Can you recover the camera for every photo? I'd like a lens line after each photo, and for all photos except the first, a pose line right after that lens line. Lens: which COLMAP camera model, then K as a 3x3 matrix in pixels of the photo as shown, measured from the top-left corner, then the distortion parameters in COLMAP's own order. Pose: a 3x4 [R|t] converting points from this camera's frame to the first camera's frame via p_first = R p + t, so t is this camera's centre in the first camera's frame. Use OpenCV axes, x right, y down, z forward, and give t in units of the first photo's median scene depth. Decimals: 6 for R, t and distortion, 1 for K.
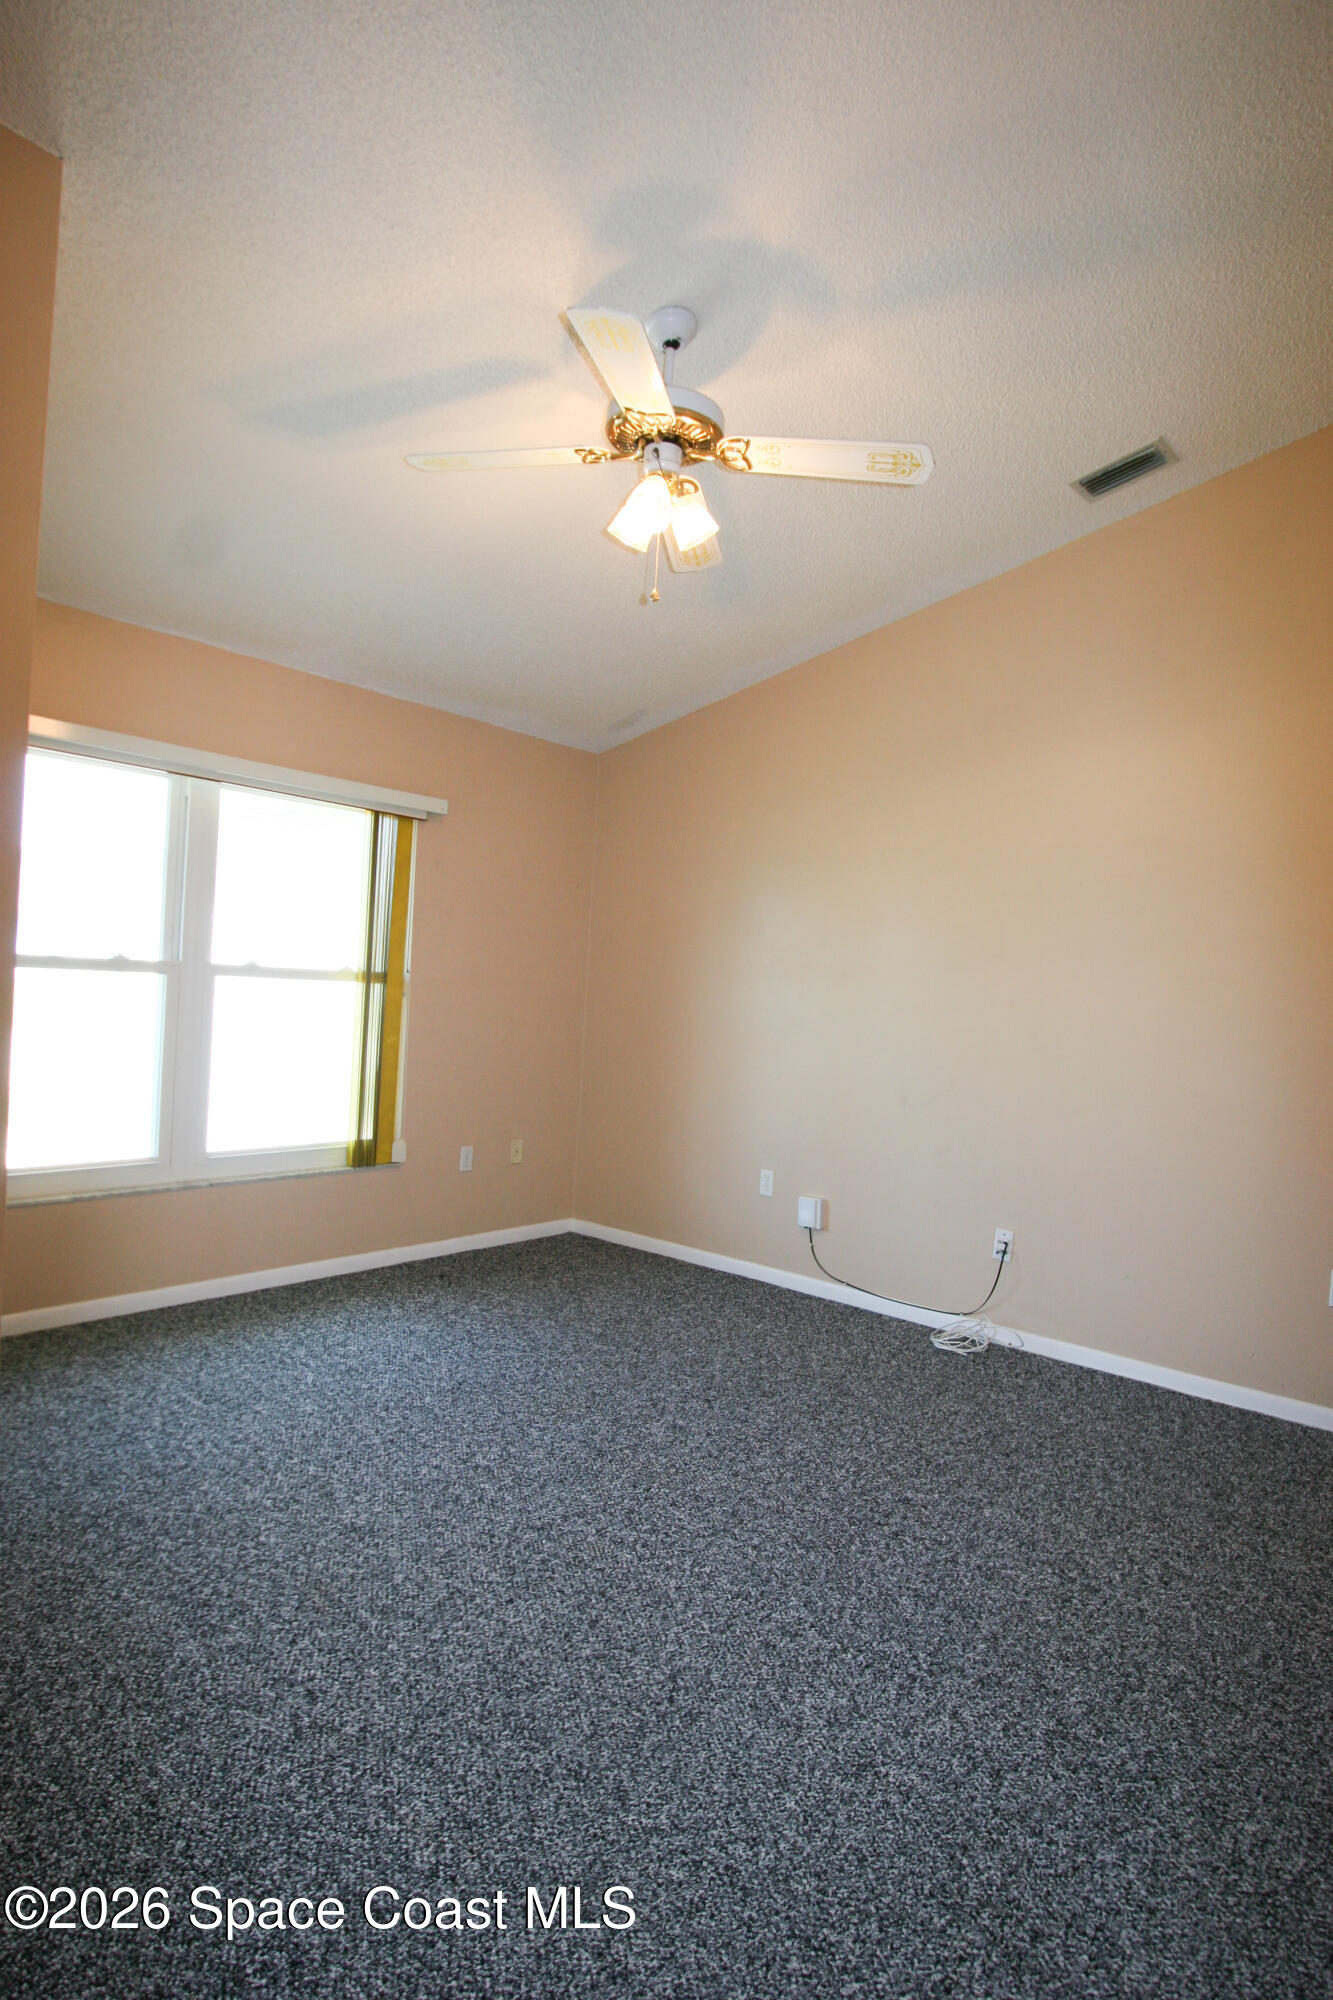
lens RADIAL K [[1101.1, 0, 666.5], [0, 1101.1, 1000.0], [0, 0, 1]] dist [-0.000383, -0.000093]
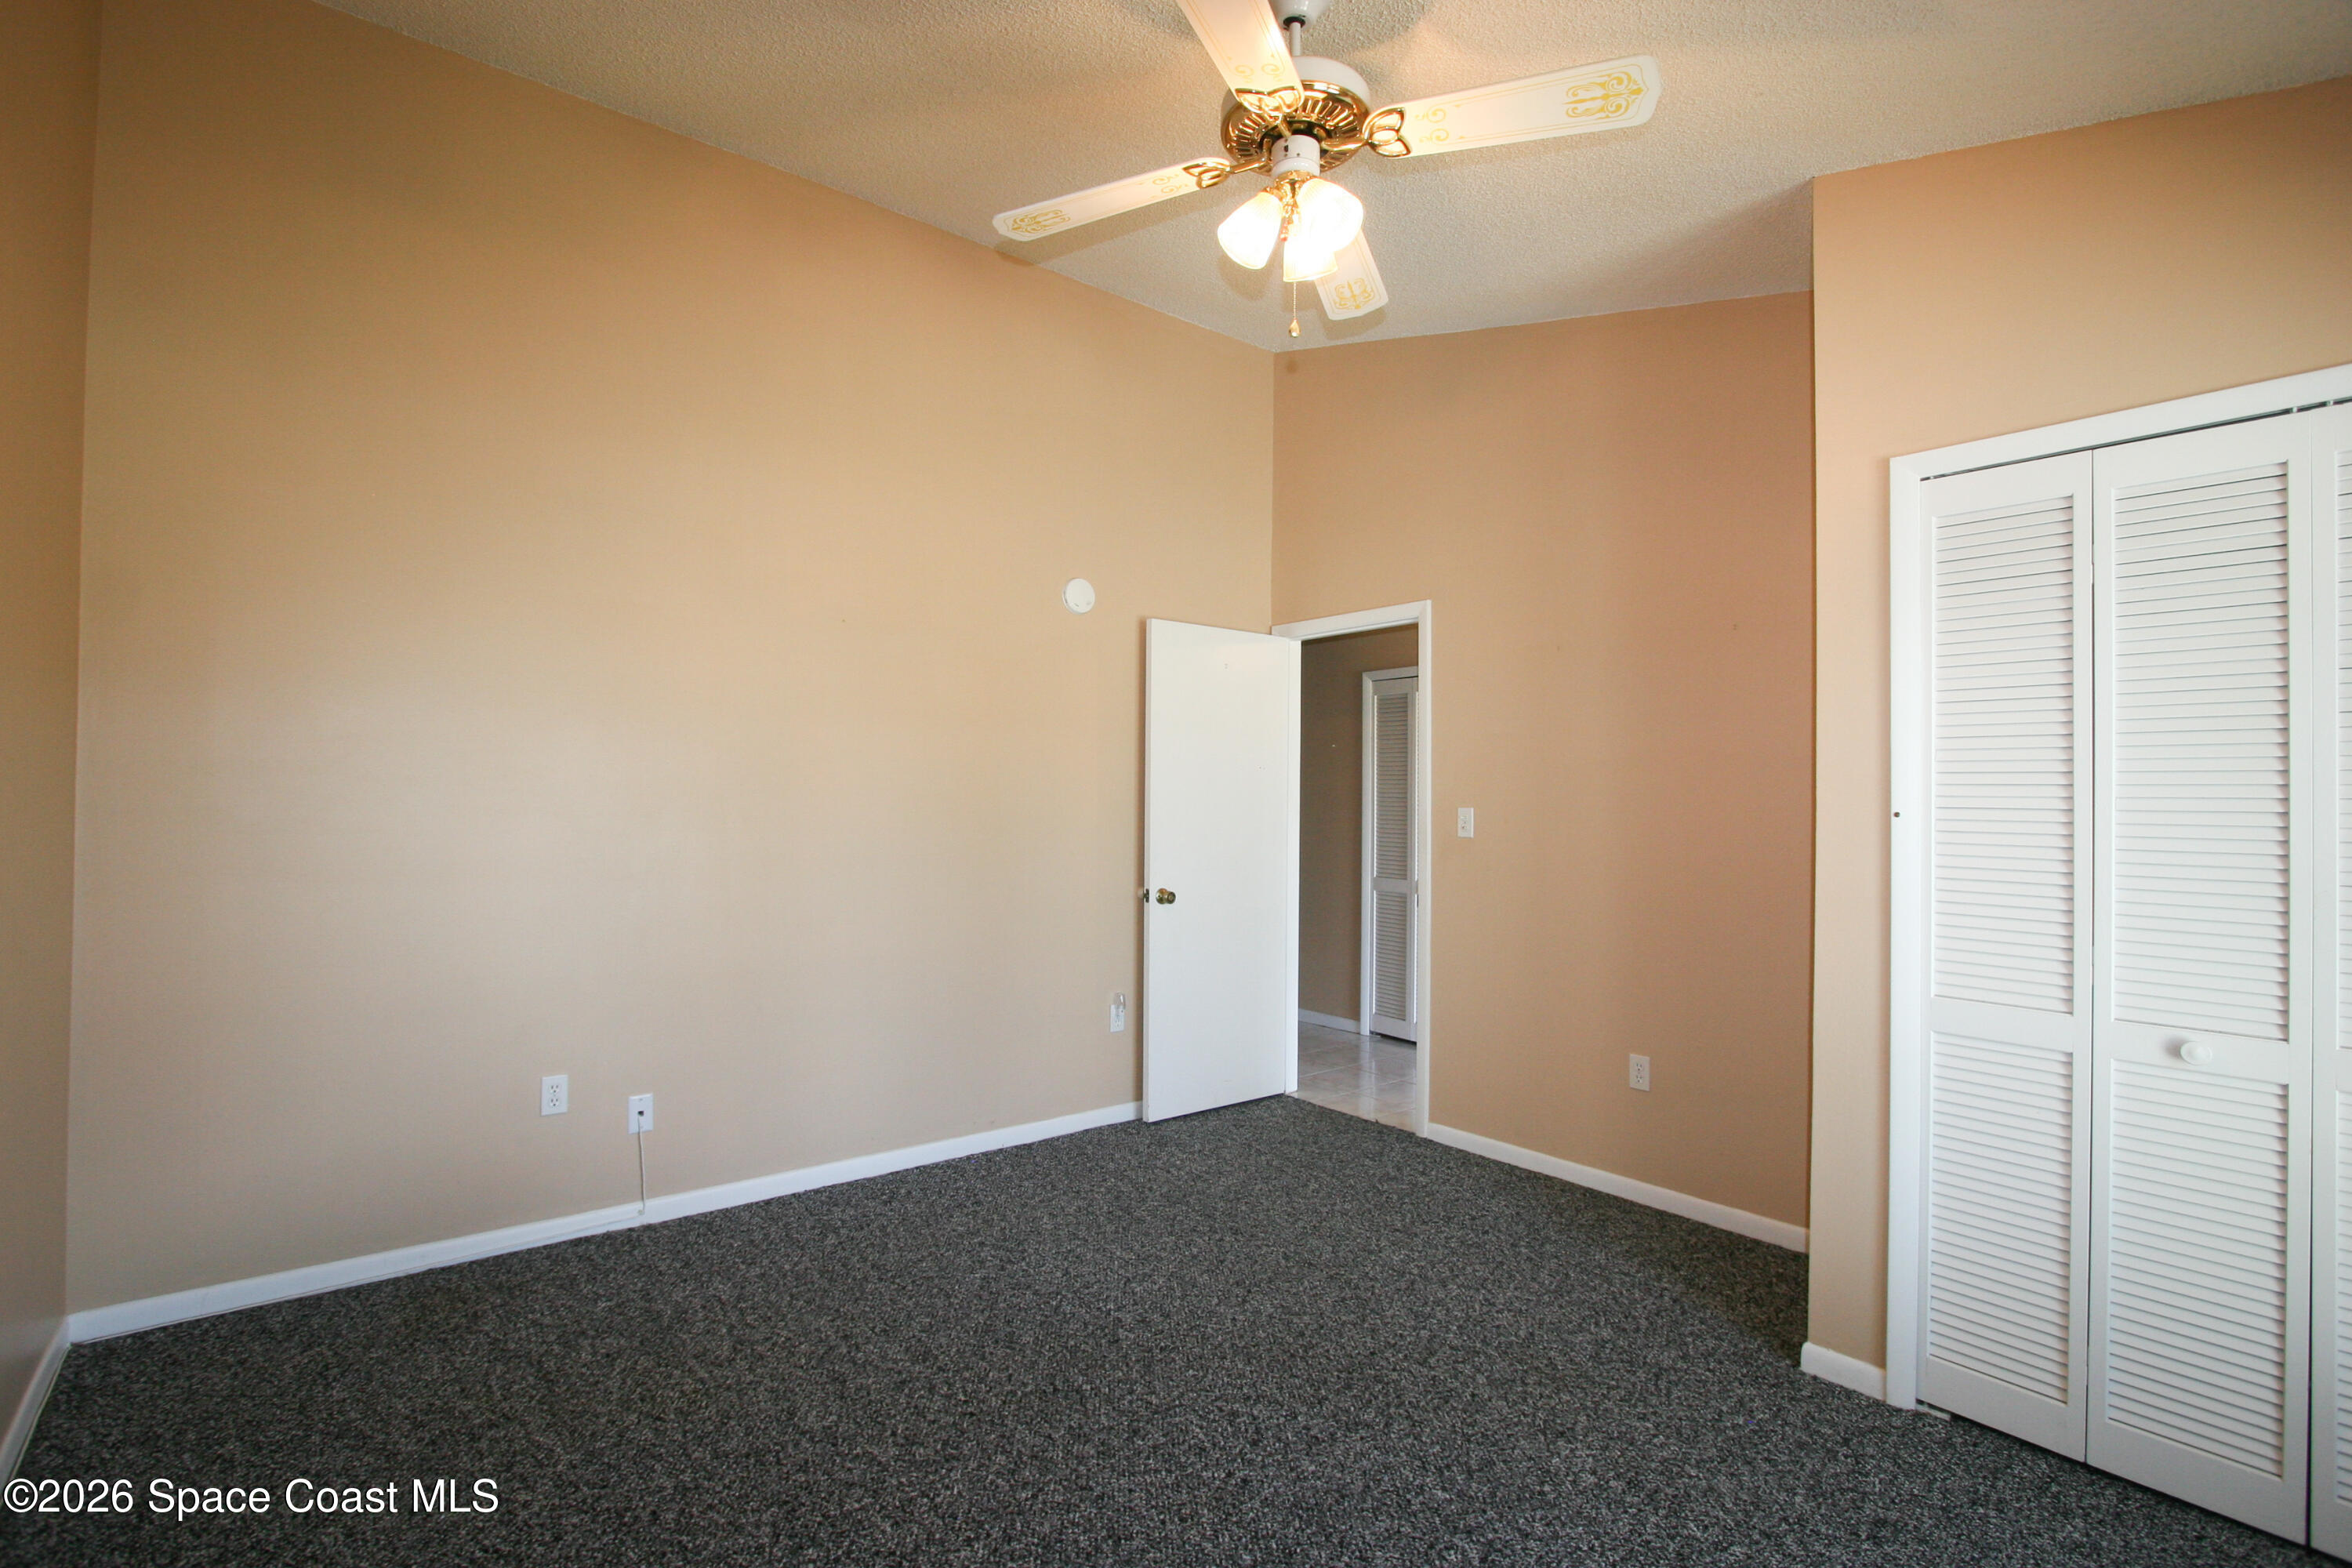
lens RADIAL K [[1084.4, 0, 1171.1], [0, 1084.4, 794.0], [0, 0, 1]] dist [-0.014157, 0.001537]
pose [[-0.979927, -0.063981, 0.188809, -0.104371], [-0.061269, 0.997917, 0.020171, -0.051822], [-0.189706, 0.008198, -0.981807, 2.031495]]
